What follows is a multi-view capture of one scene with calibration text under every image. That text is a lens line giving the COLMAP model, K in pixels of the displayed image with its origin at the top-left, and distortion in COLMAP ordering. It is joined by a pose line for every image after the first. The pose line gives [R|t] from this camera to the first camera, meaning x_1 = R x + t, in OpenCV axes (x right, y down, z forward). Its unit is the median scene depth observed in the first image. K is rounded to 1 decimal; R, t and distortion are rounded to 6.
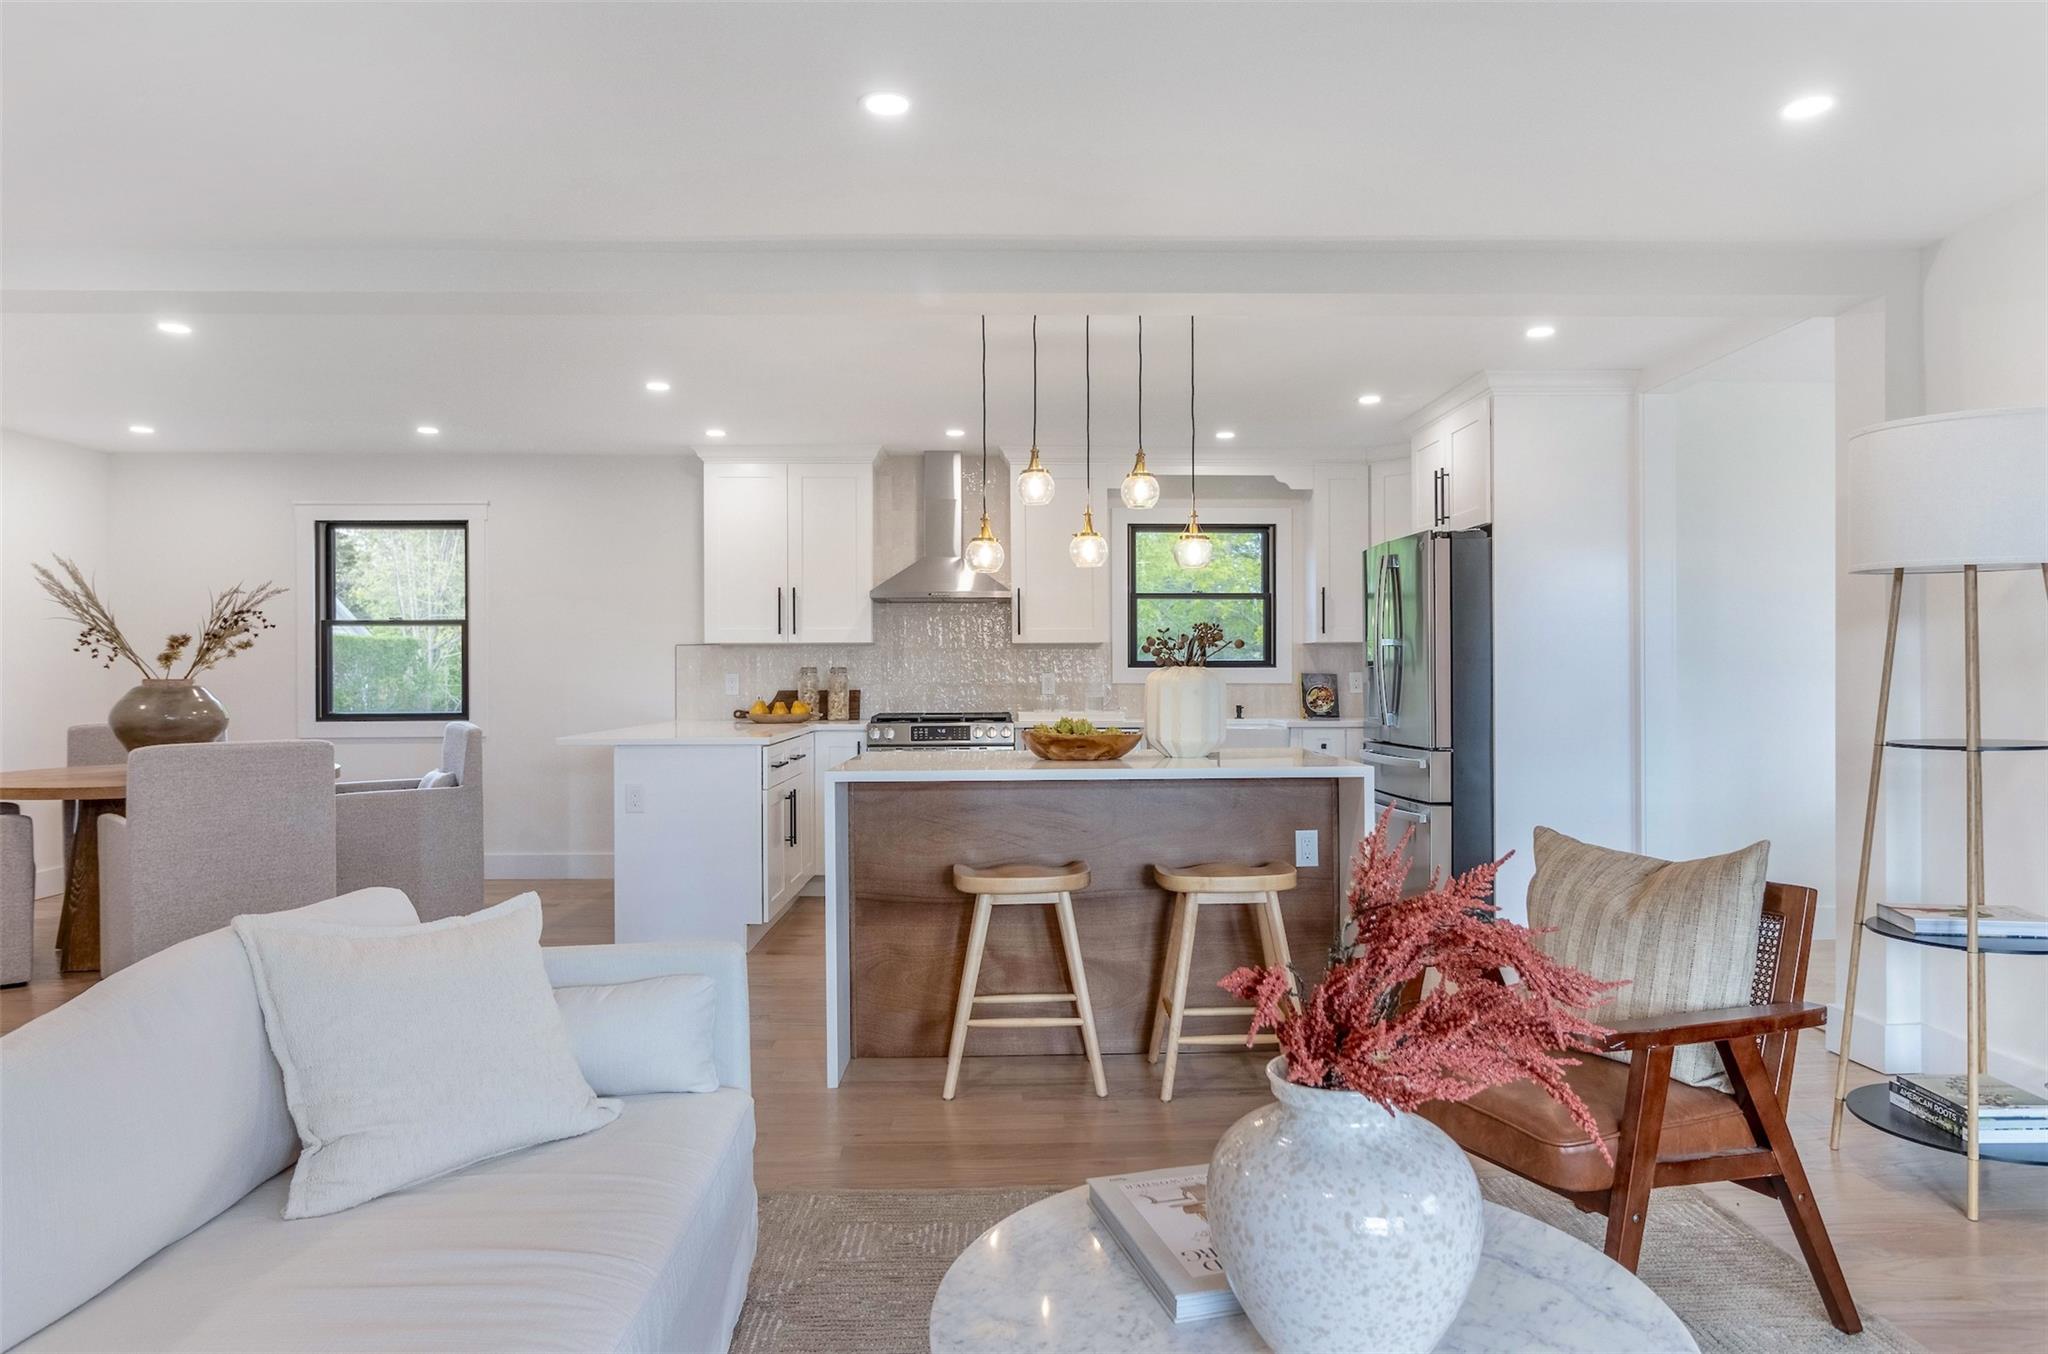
lens RADIAL K [[1211.5, 0, 1033.4], [0, 1211.5, 687.4], [0, 0, 1]] dist [0.002205, 0.000587]
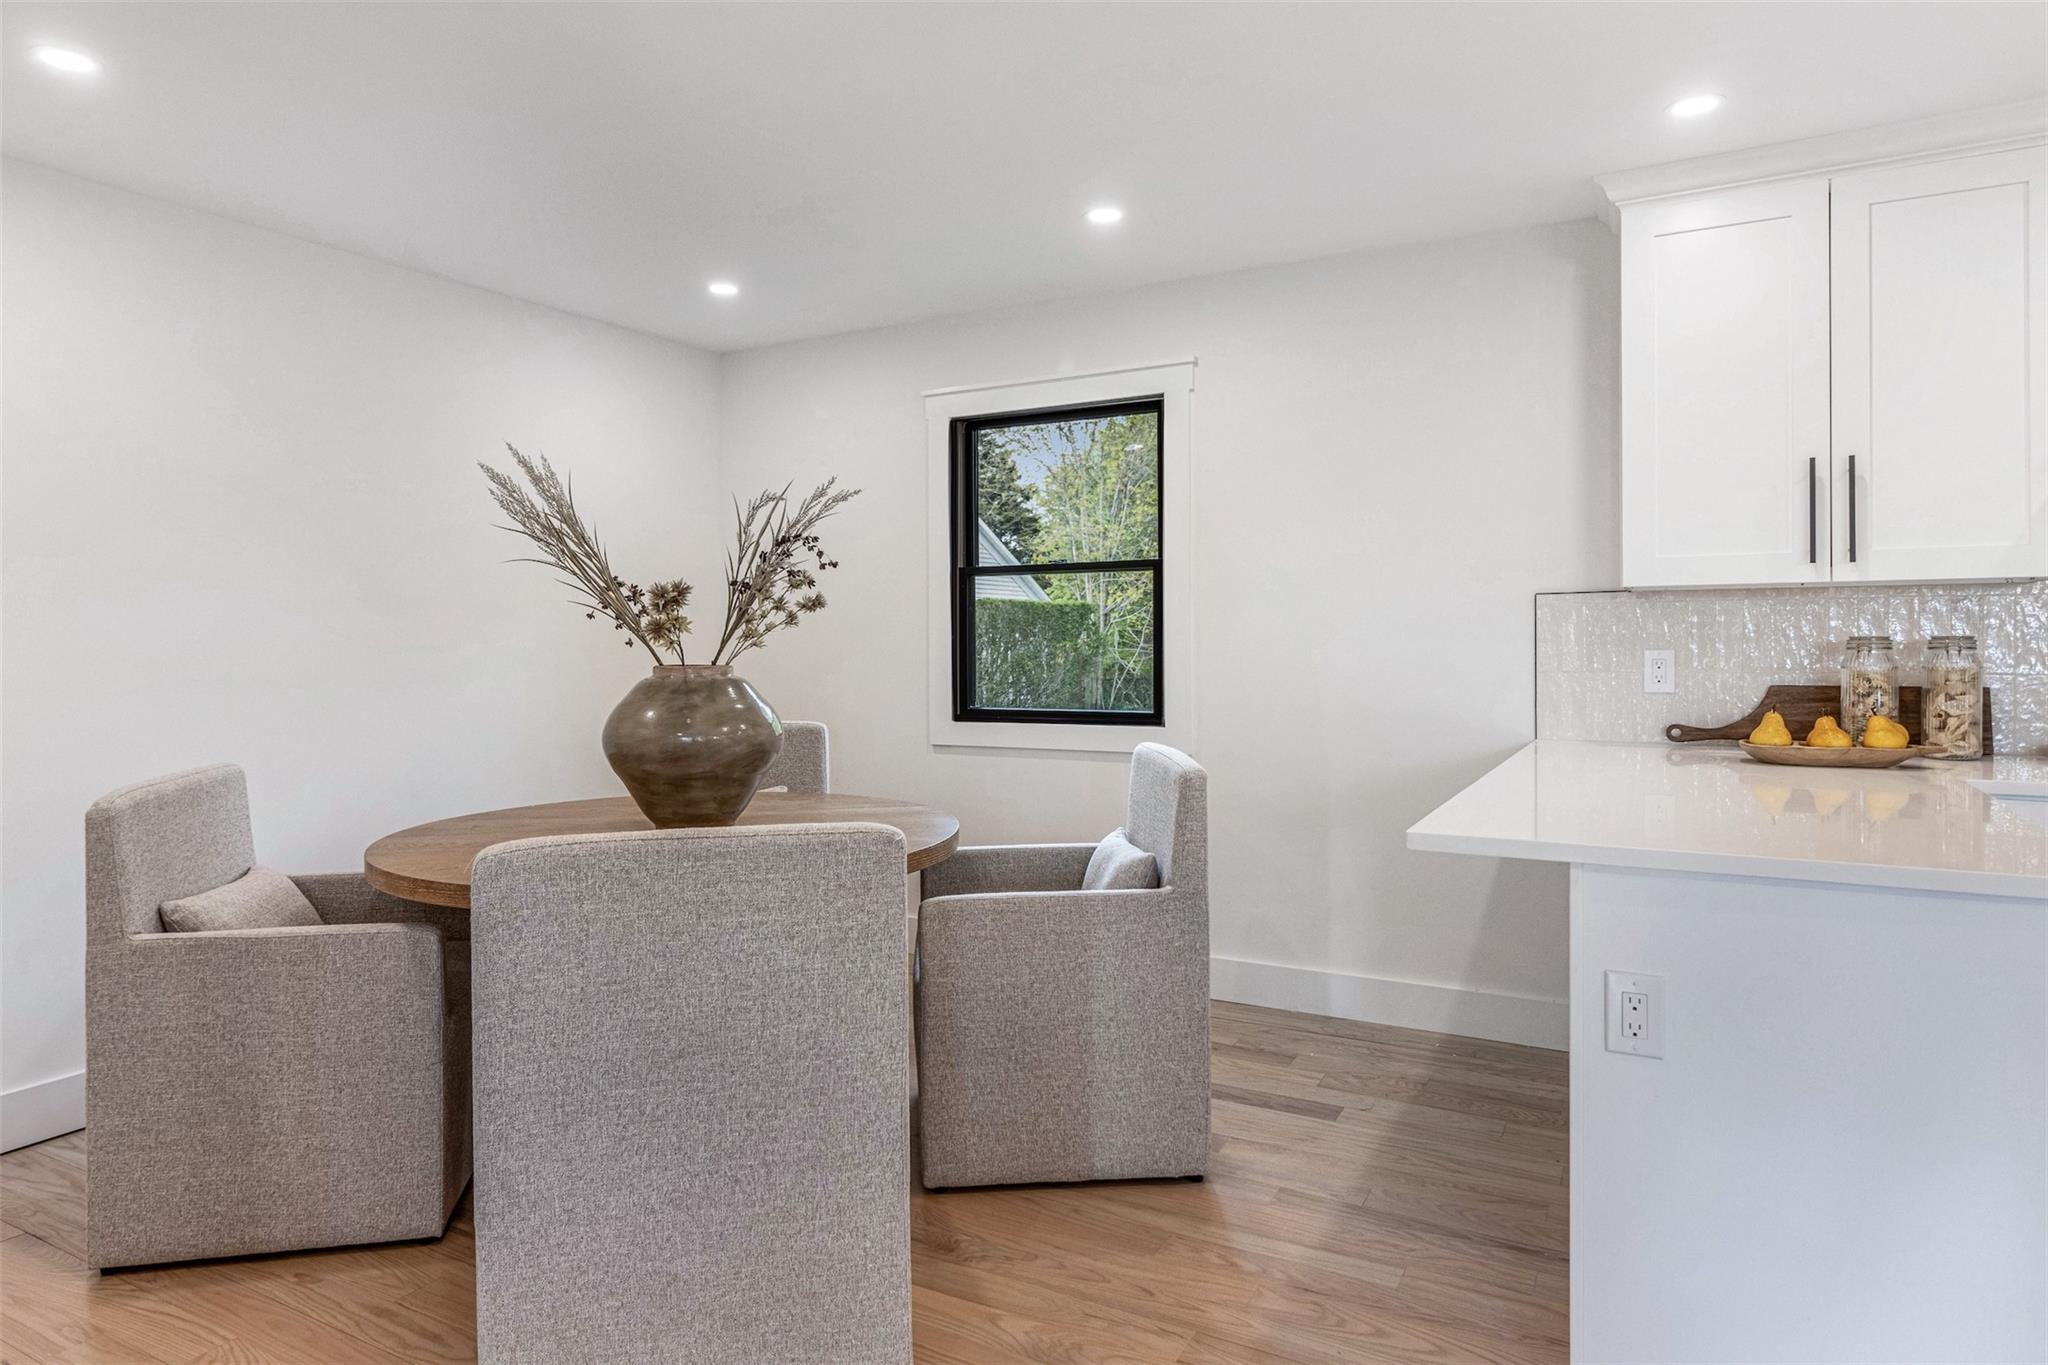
lens RADIAL K [[1211.5, 0, 1025.8], [0, 1211.5, 641.1], [0, 0, 1]] dist [0.002205, 0.000587]
pose [[0.865867, -0.001970, -0.500270, -0.236961], [-0.001382, 0.999979, -0.006331, -0.011941], [0.500272, 0.006173, 0.865846, 0.469332]]
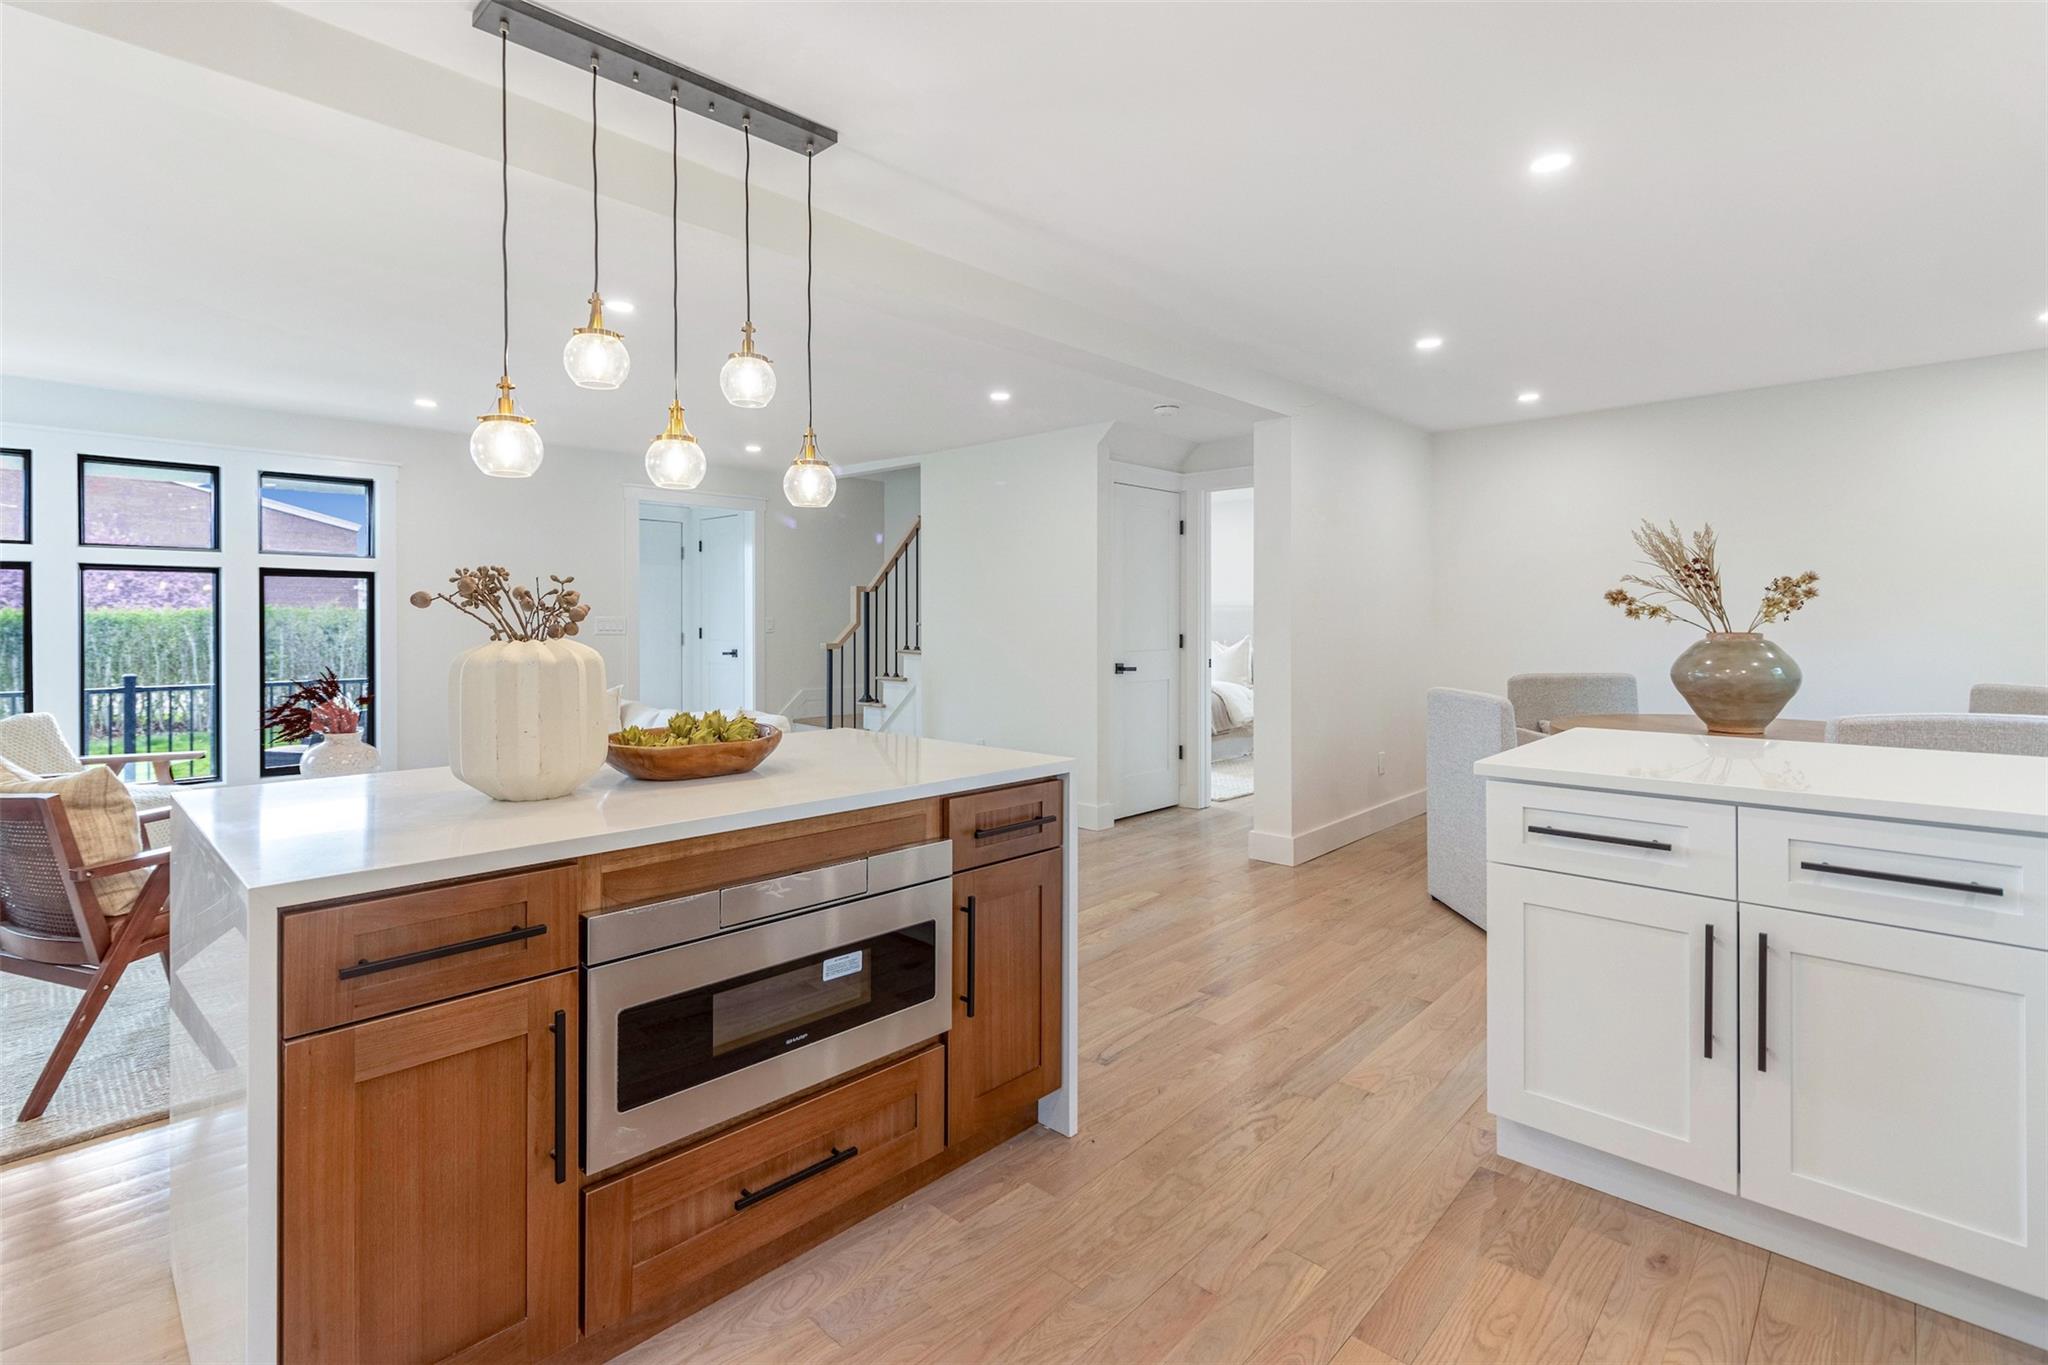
lens RADIAL K [[964.0, 0, 1009.0], [0, 964.0, 616.6], [0, 0, 1]] dist [0.007848, -0.000257]
pose [[-0.702953, 0.007251, -0.711199, 0.178081], [-0.000345, 0.999944, 0.010535, -0.021615], [0.711236, 0.007651, -0.702912, 0.895592]]
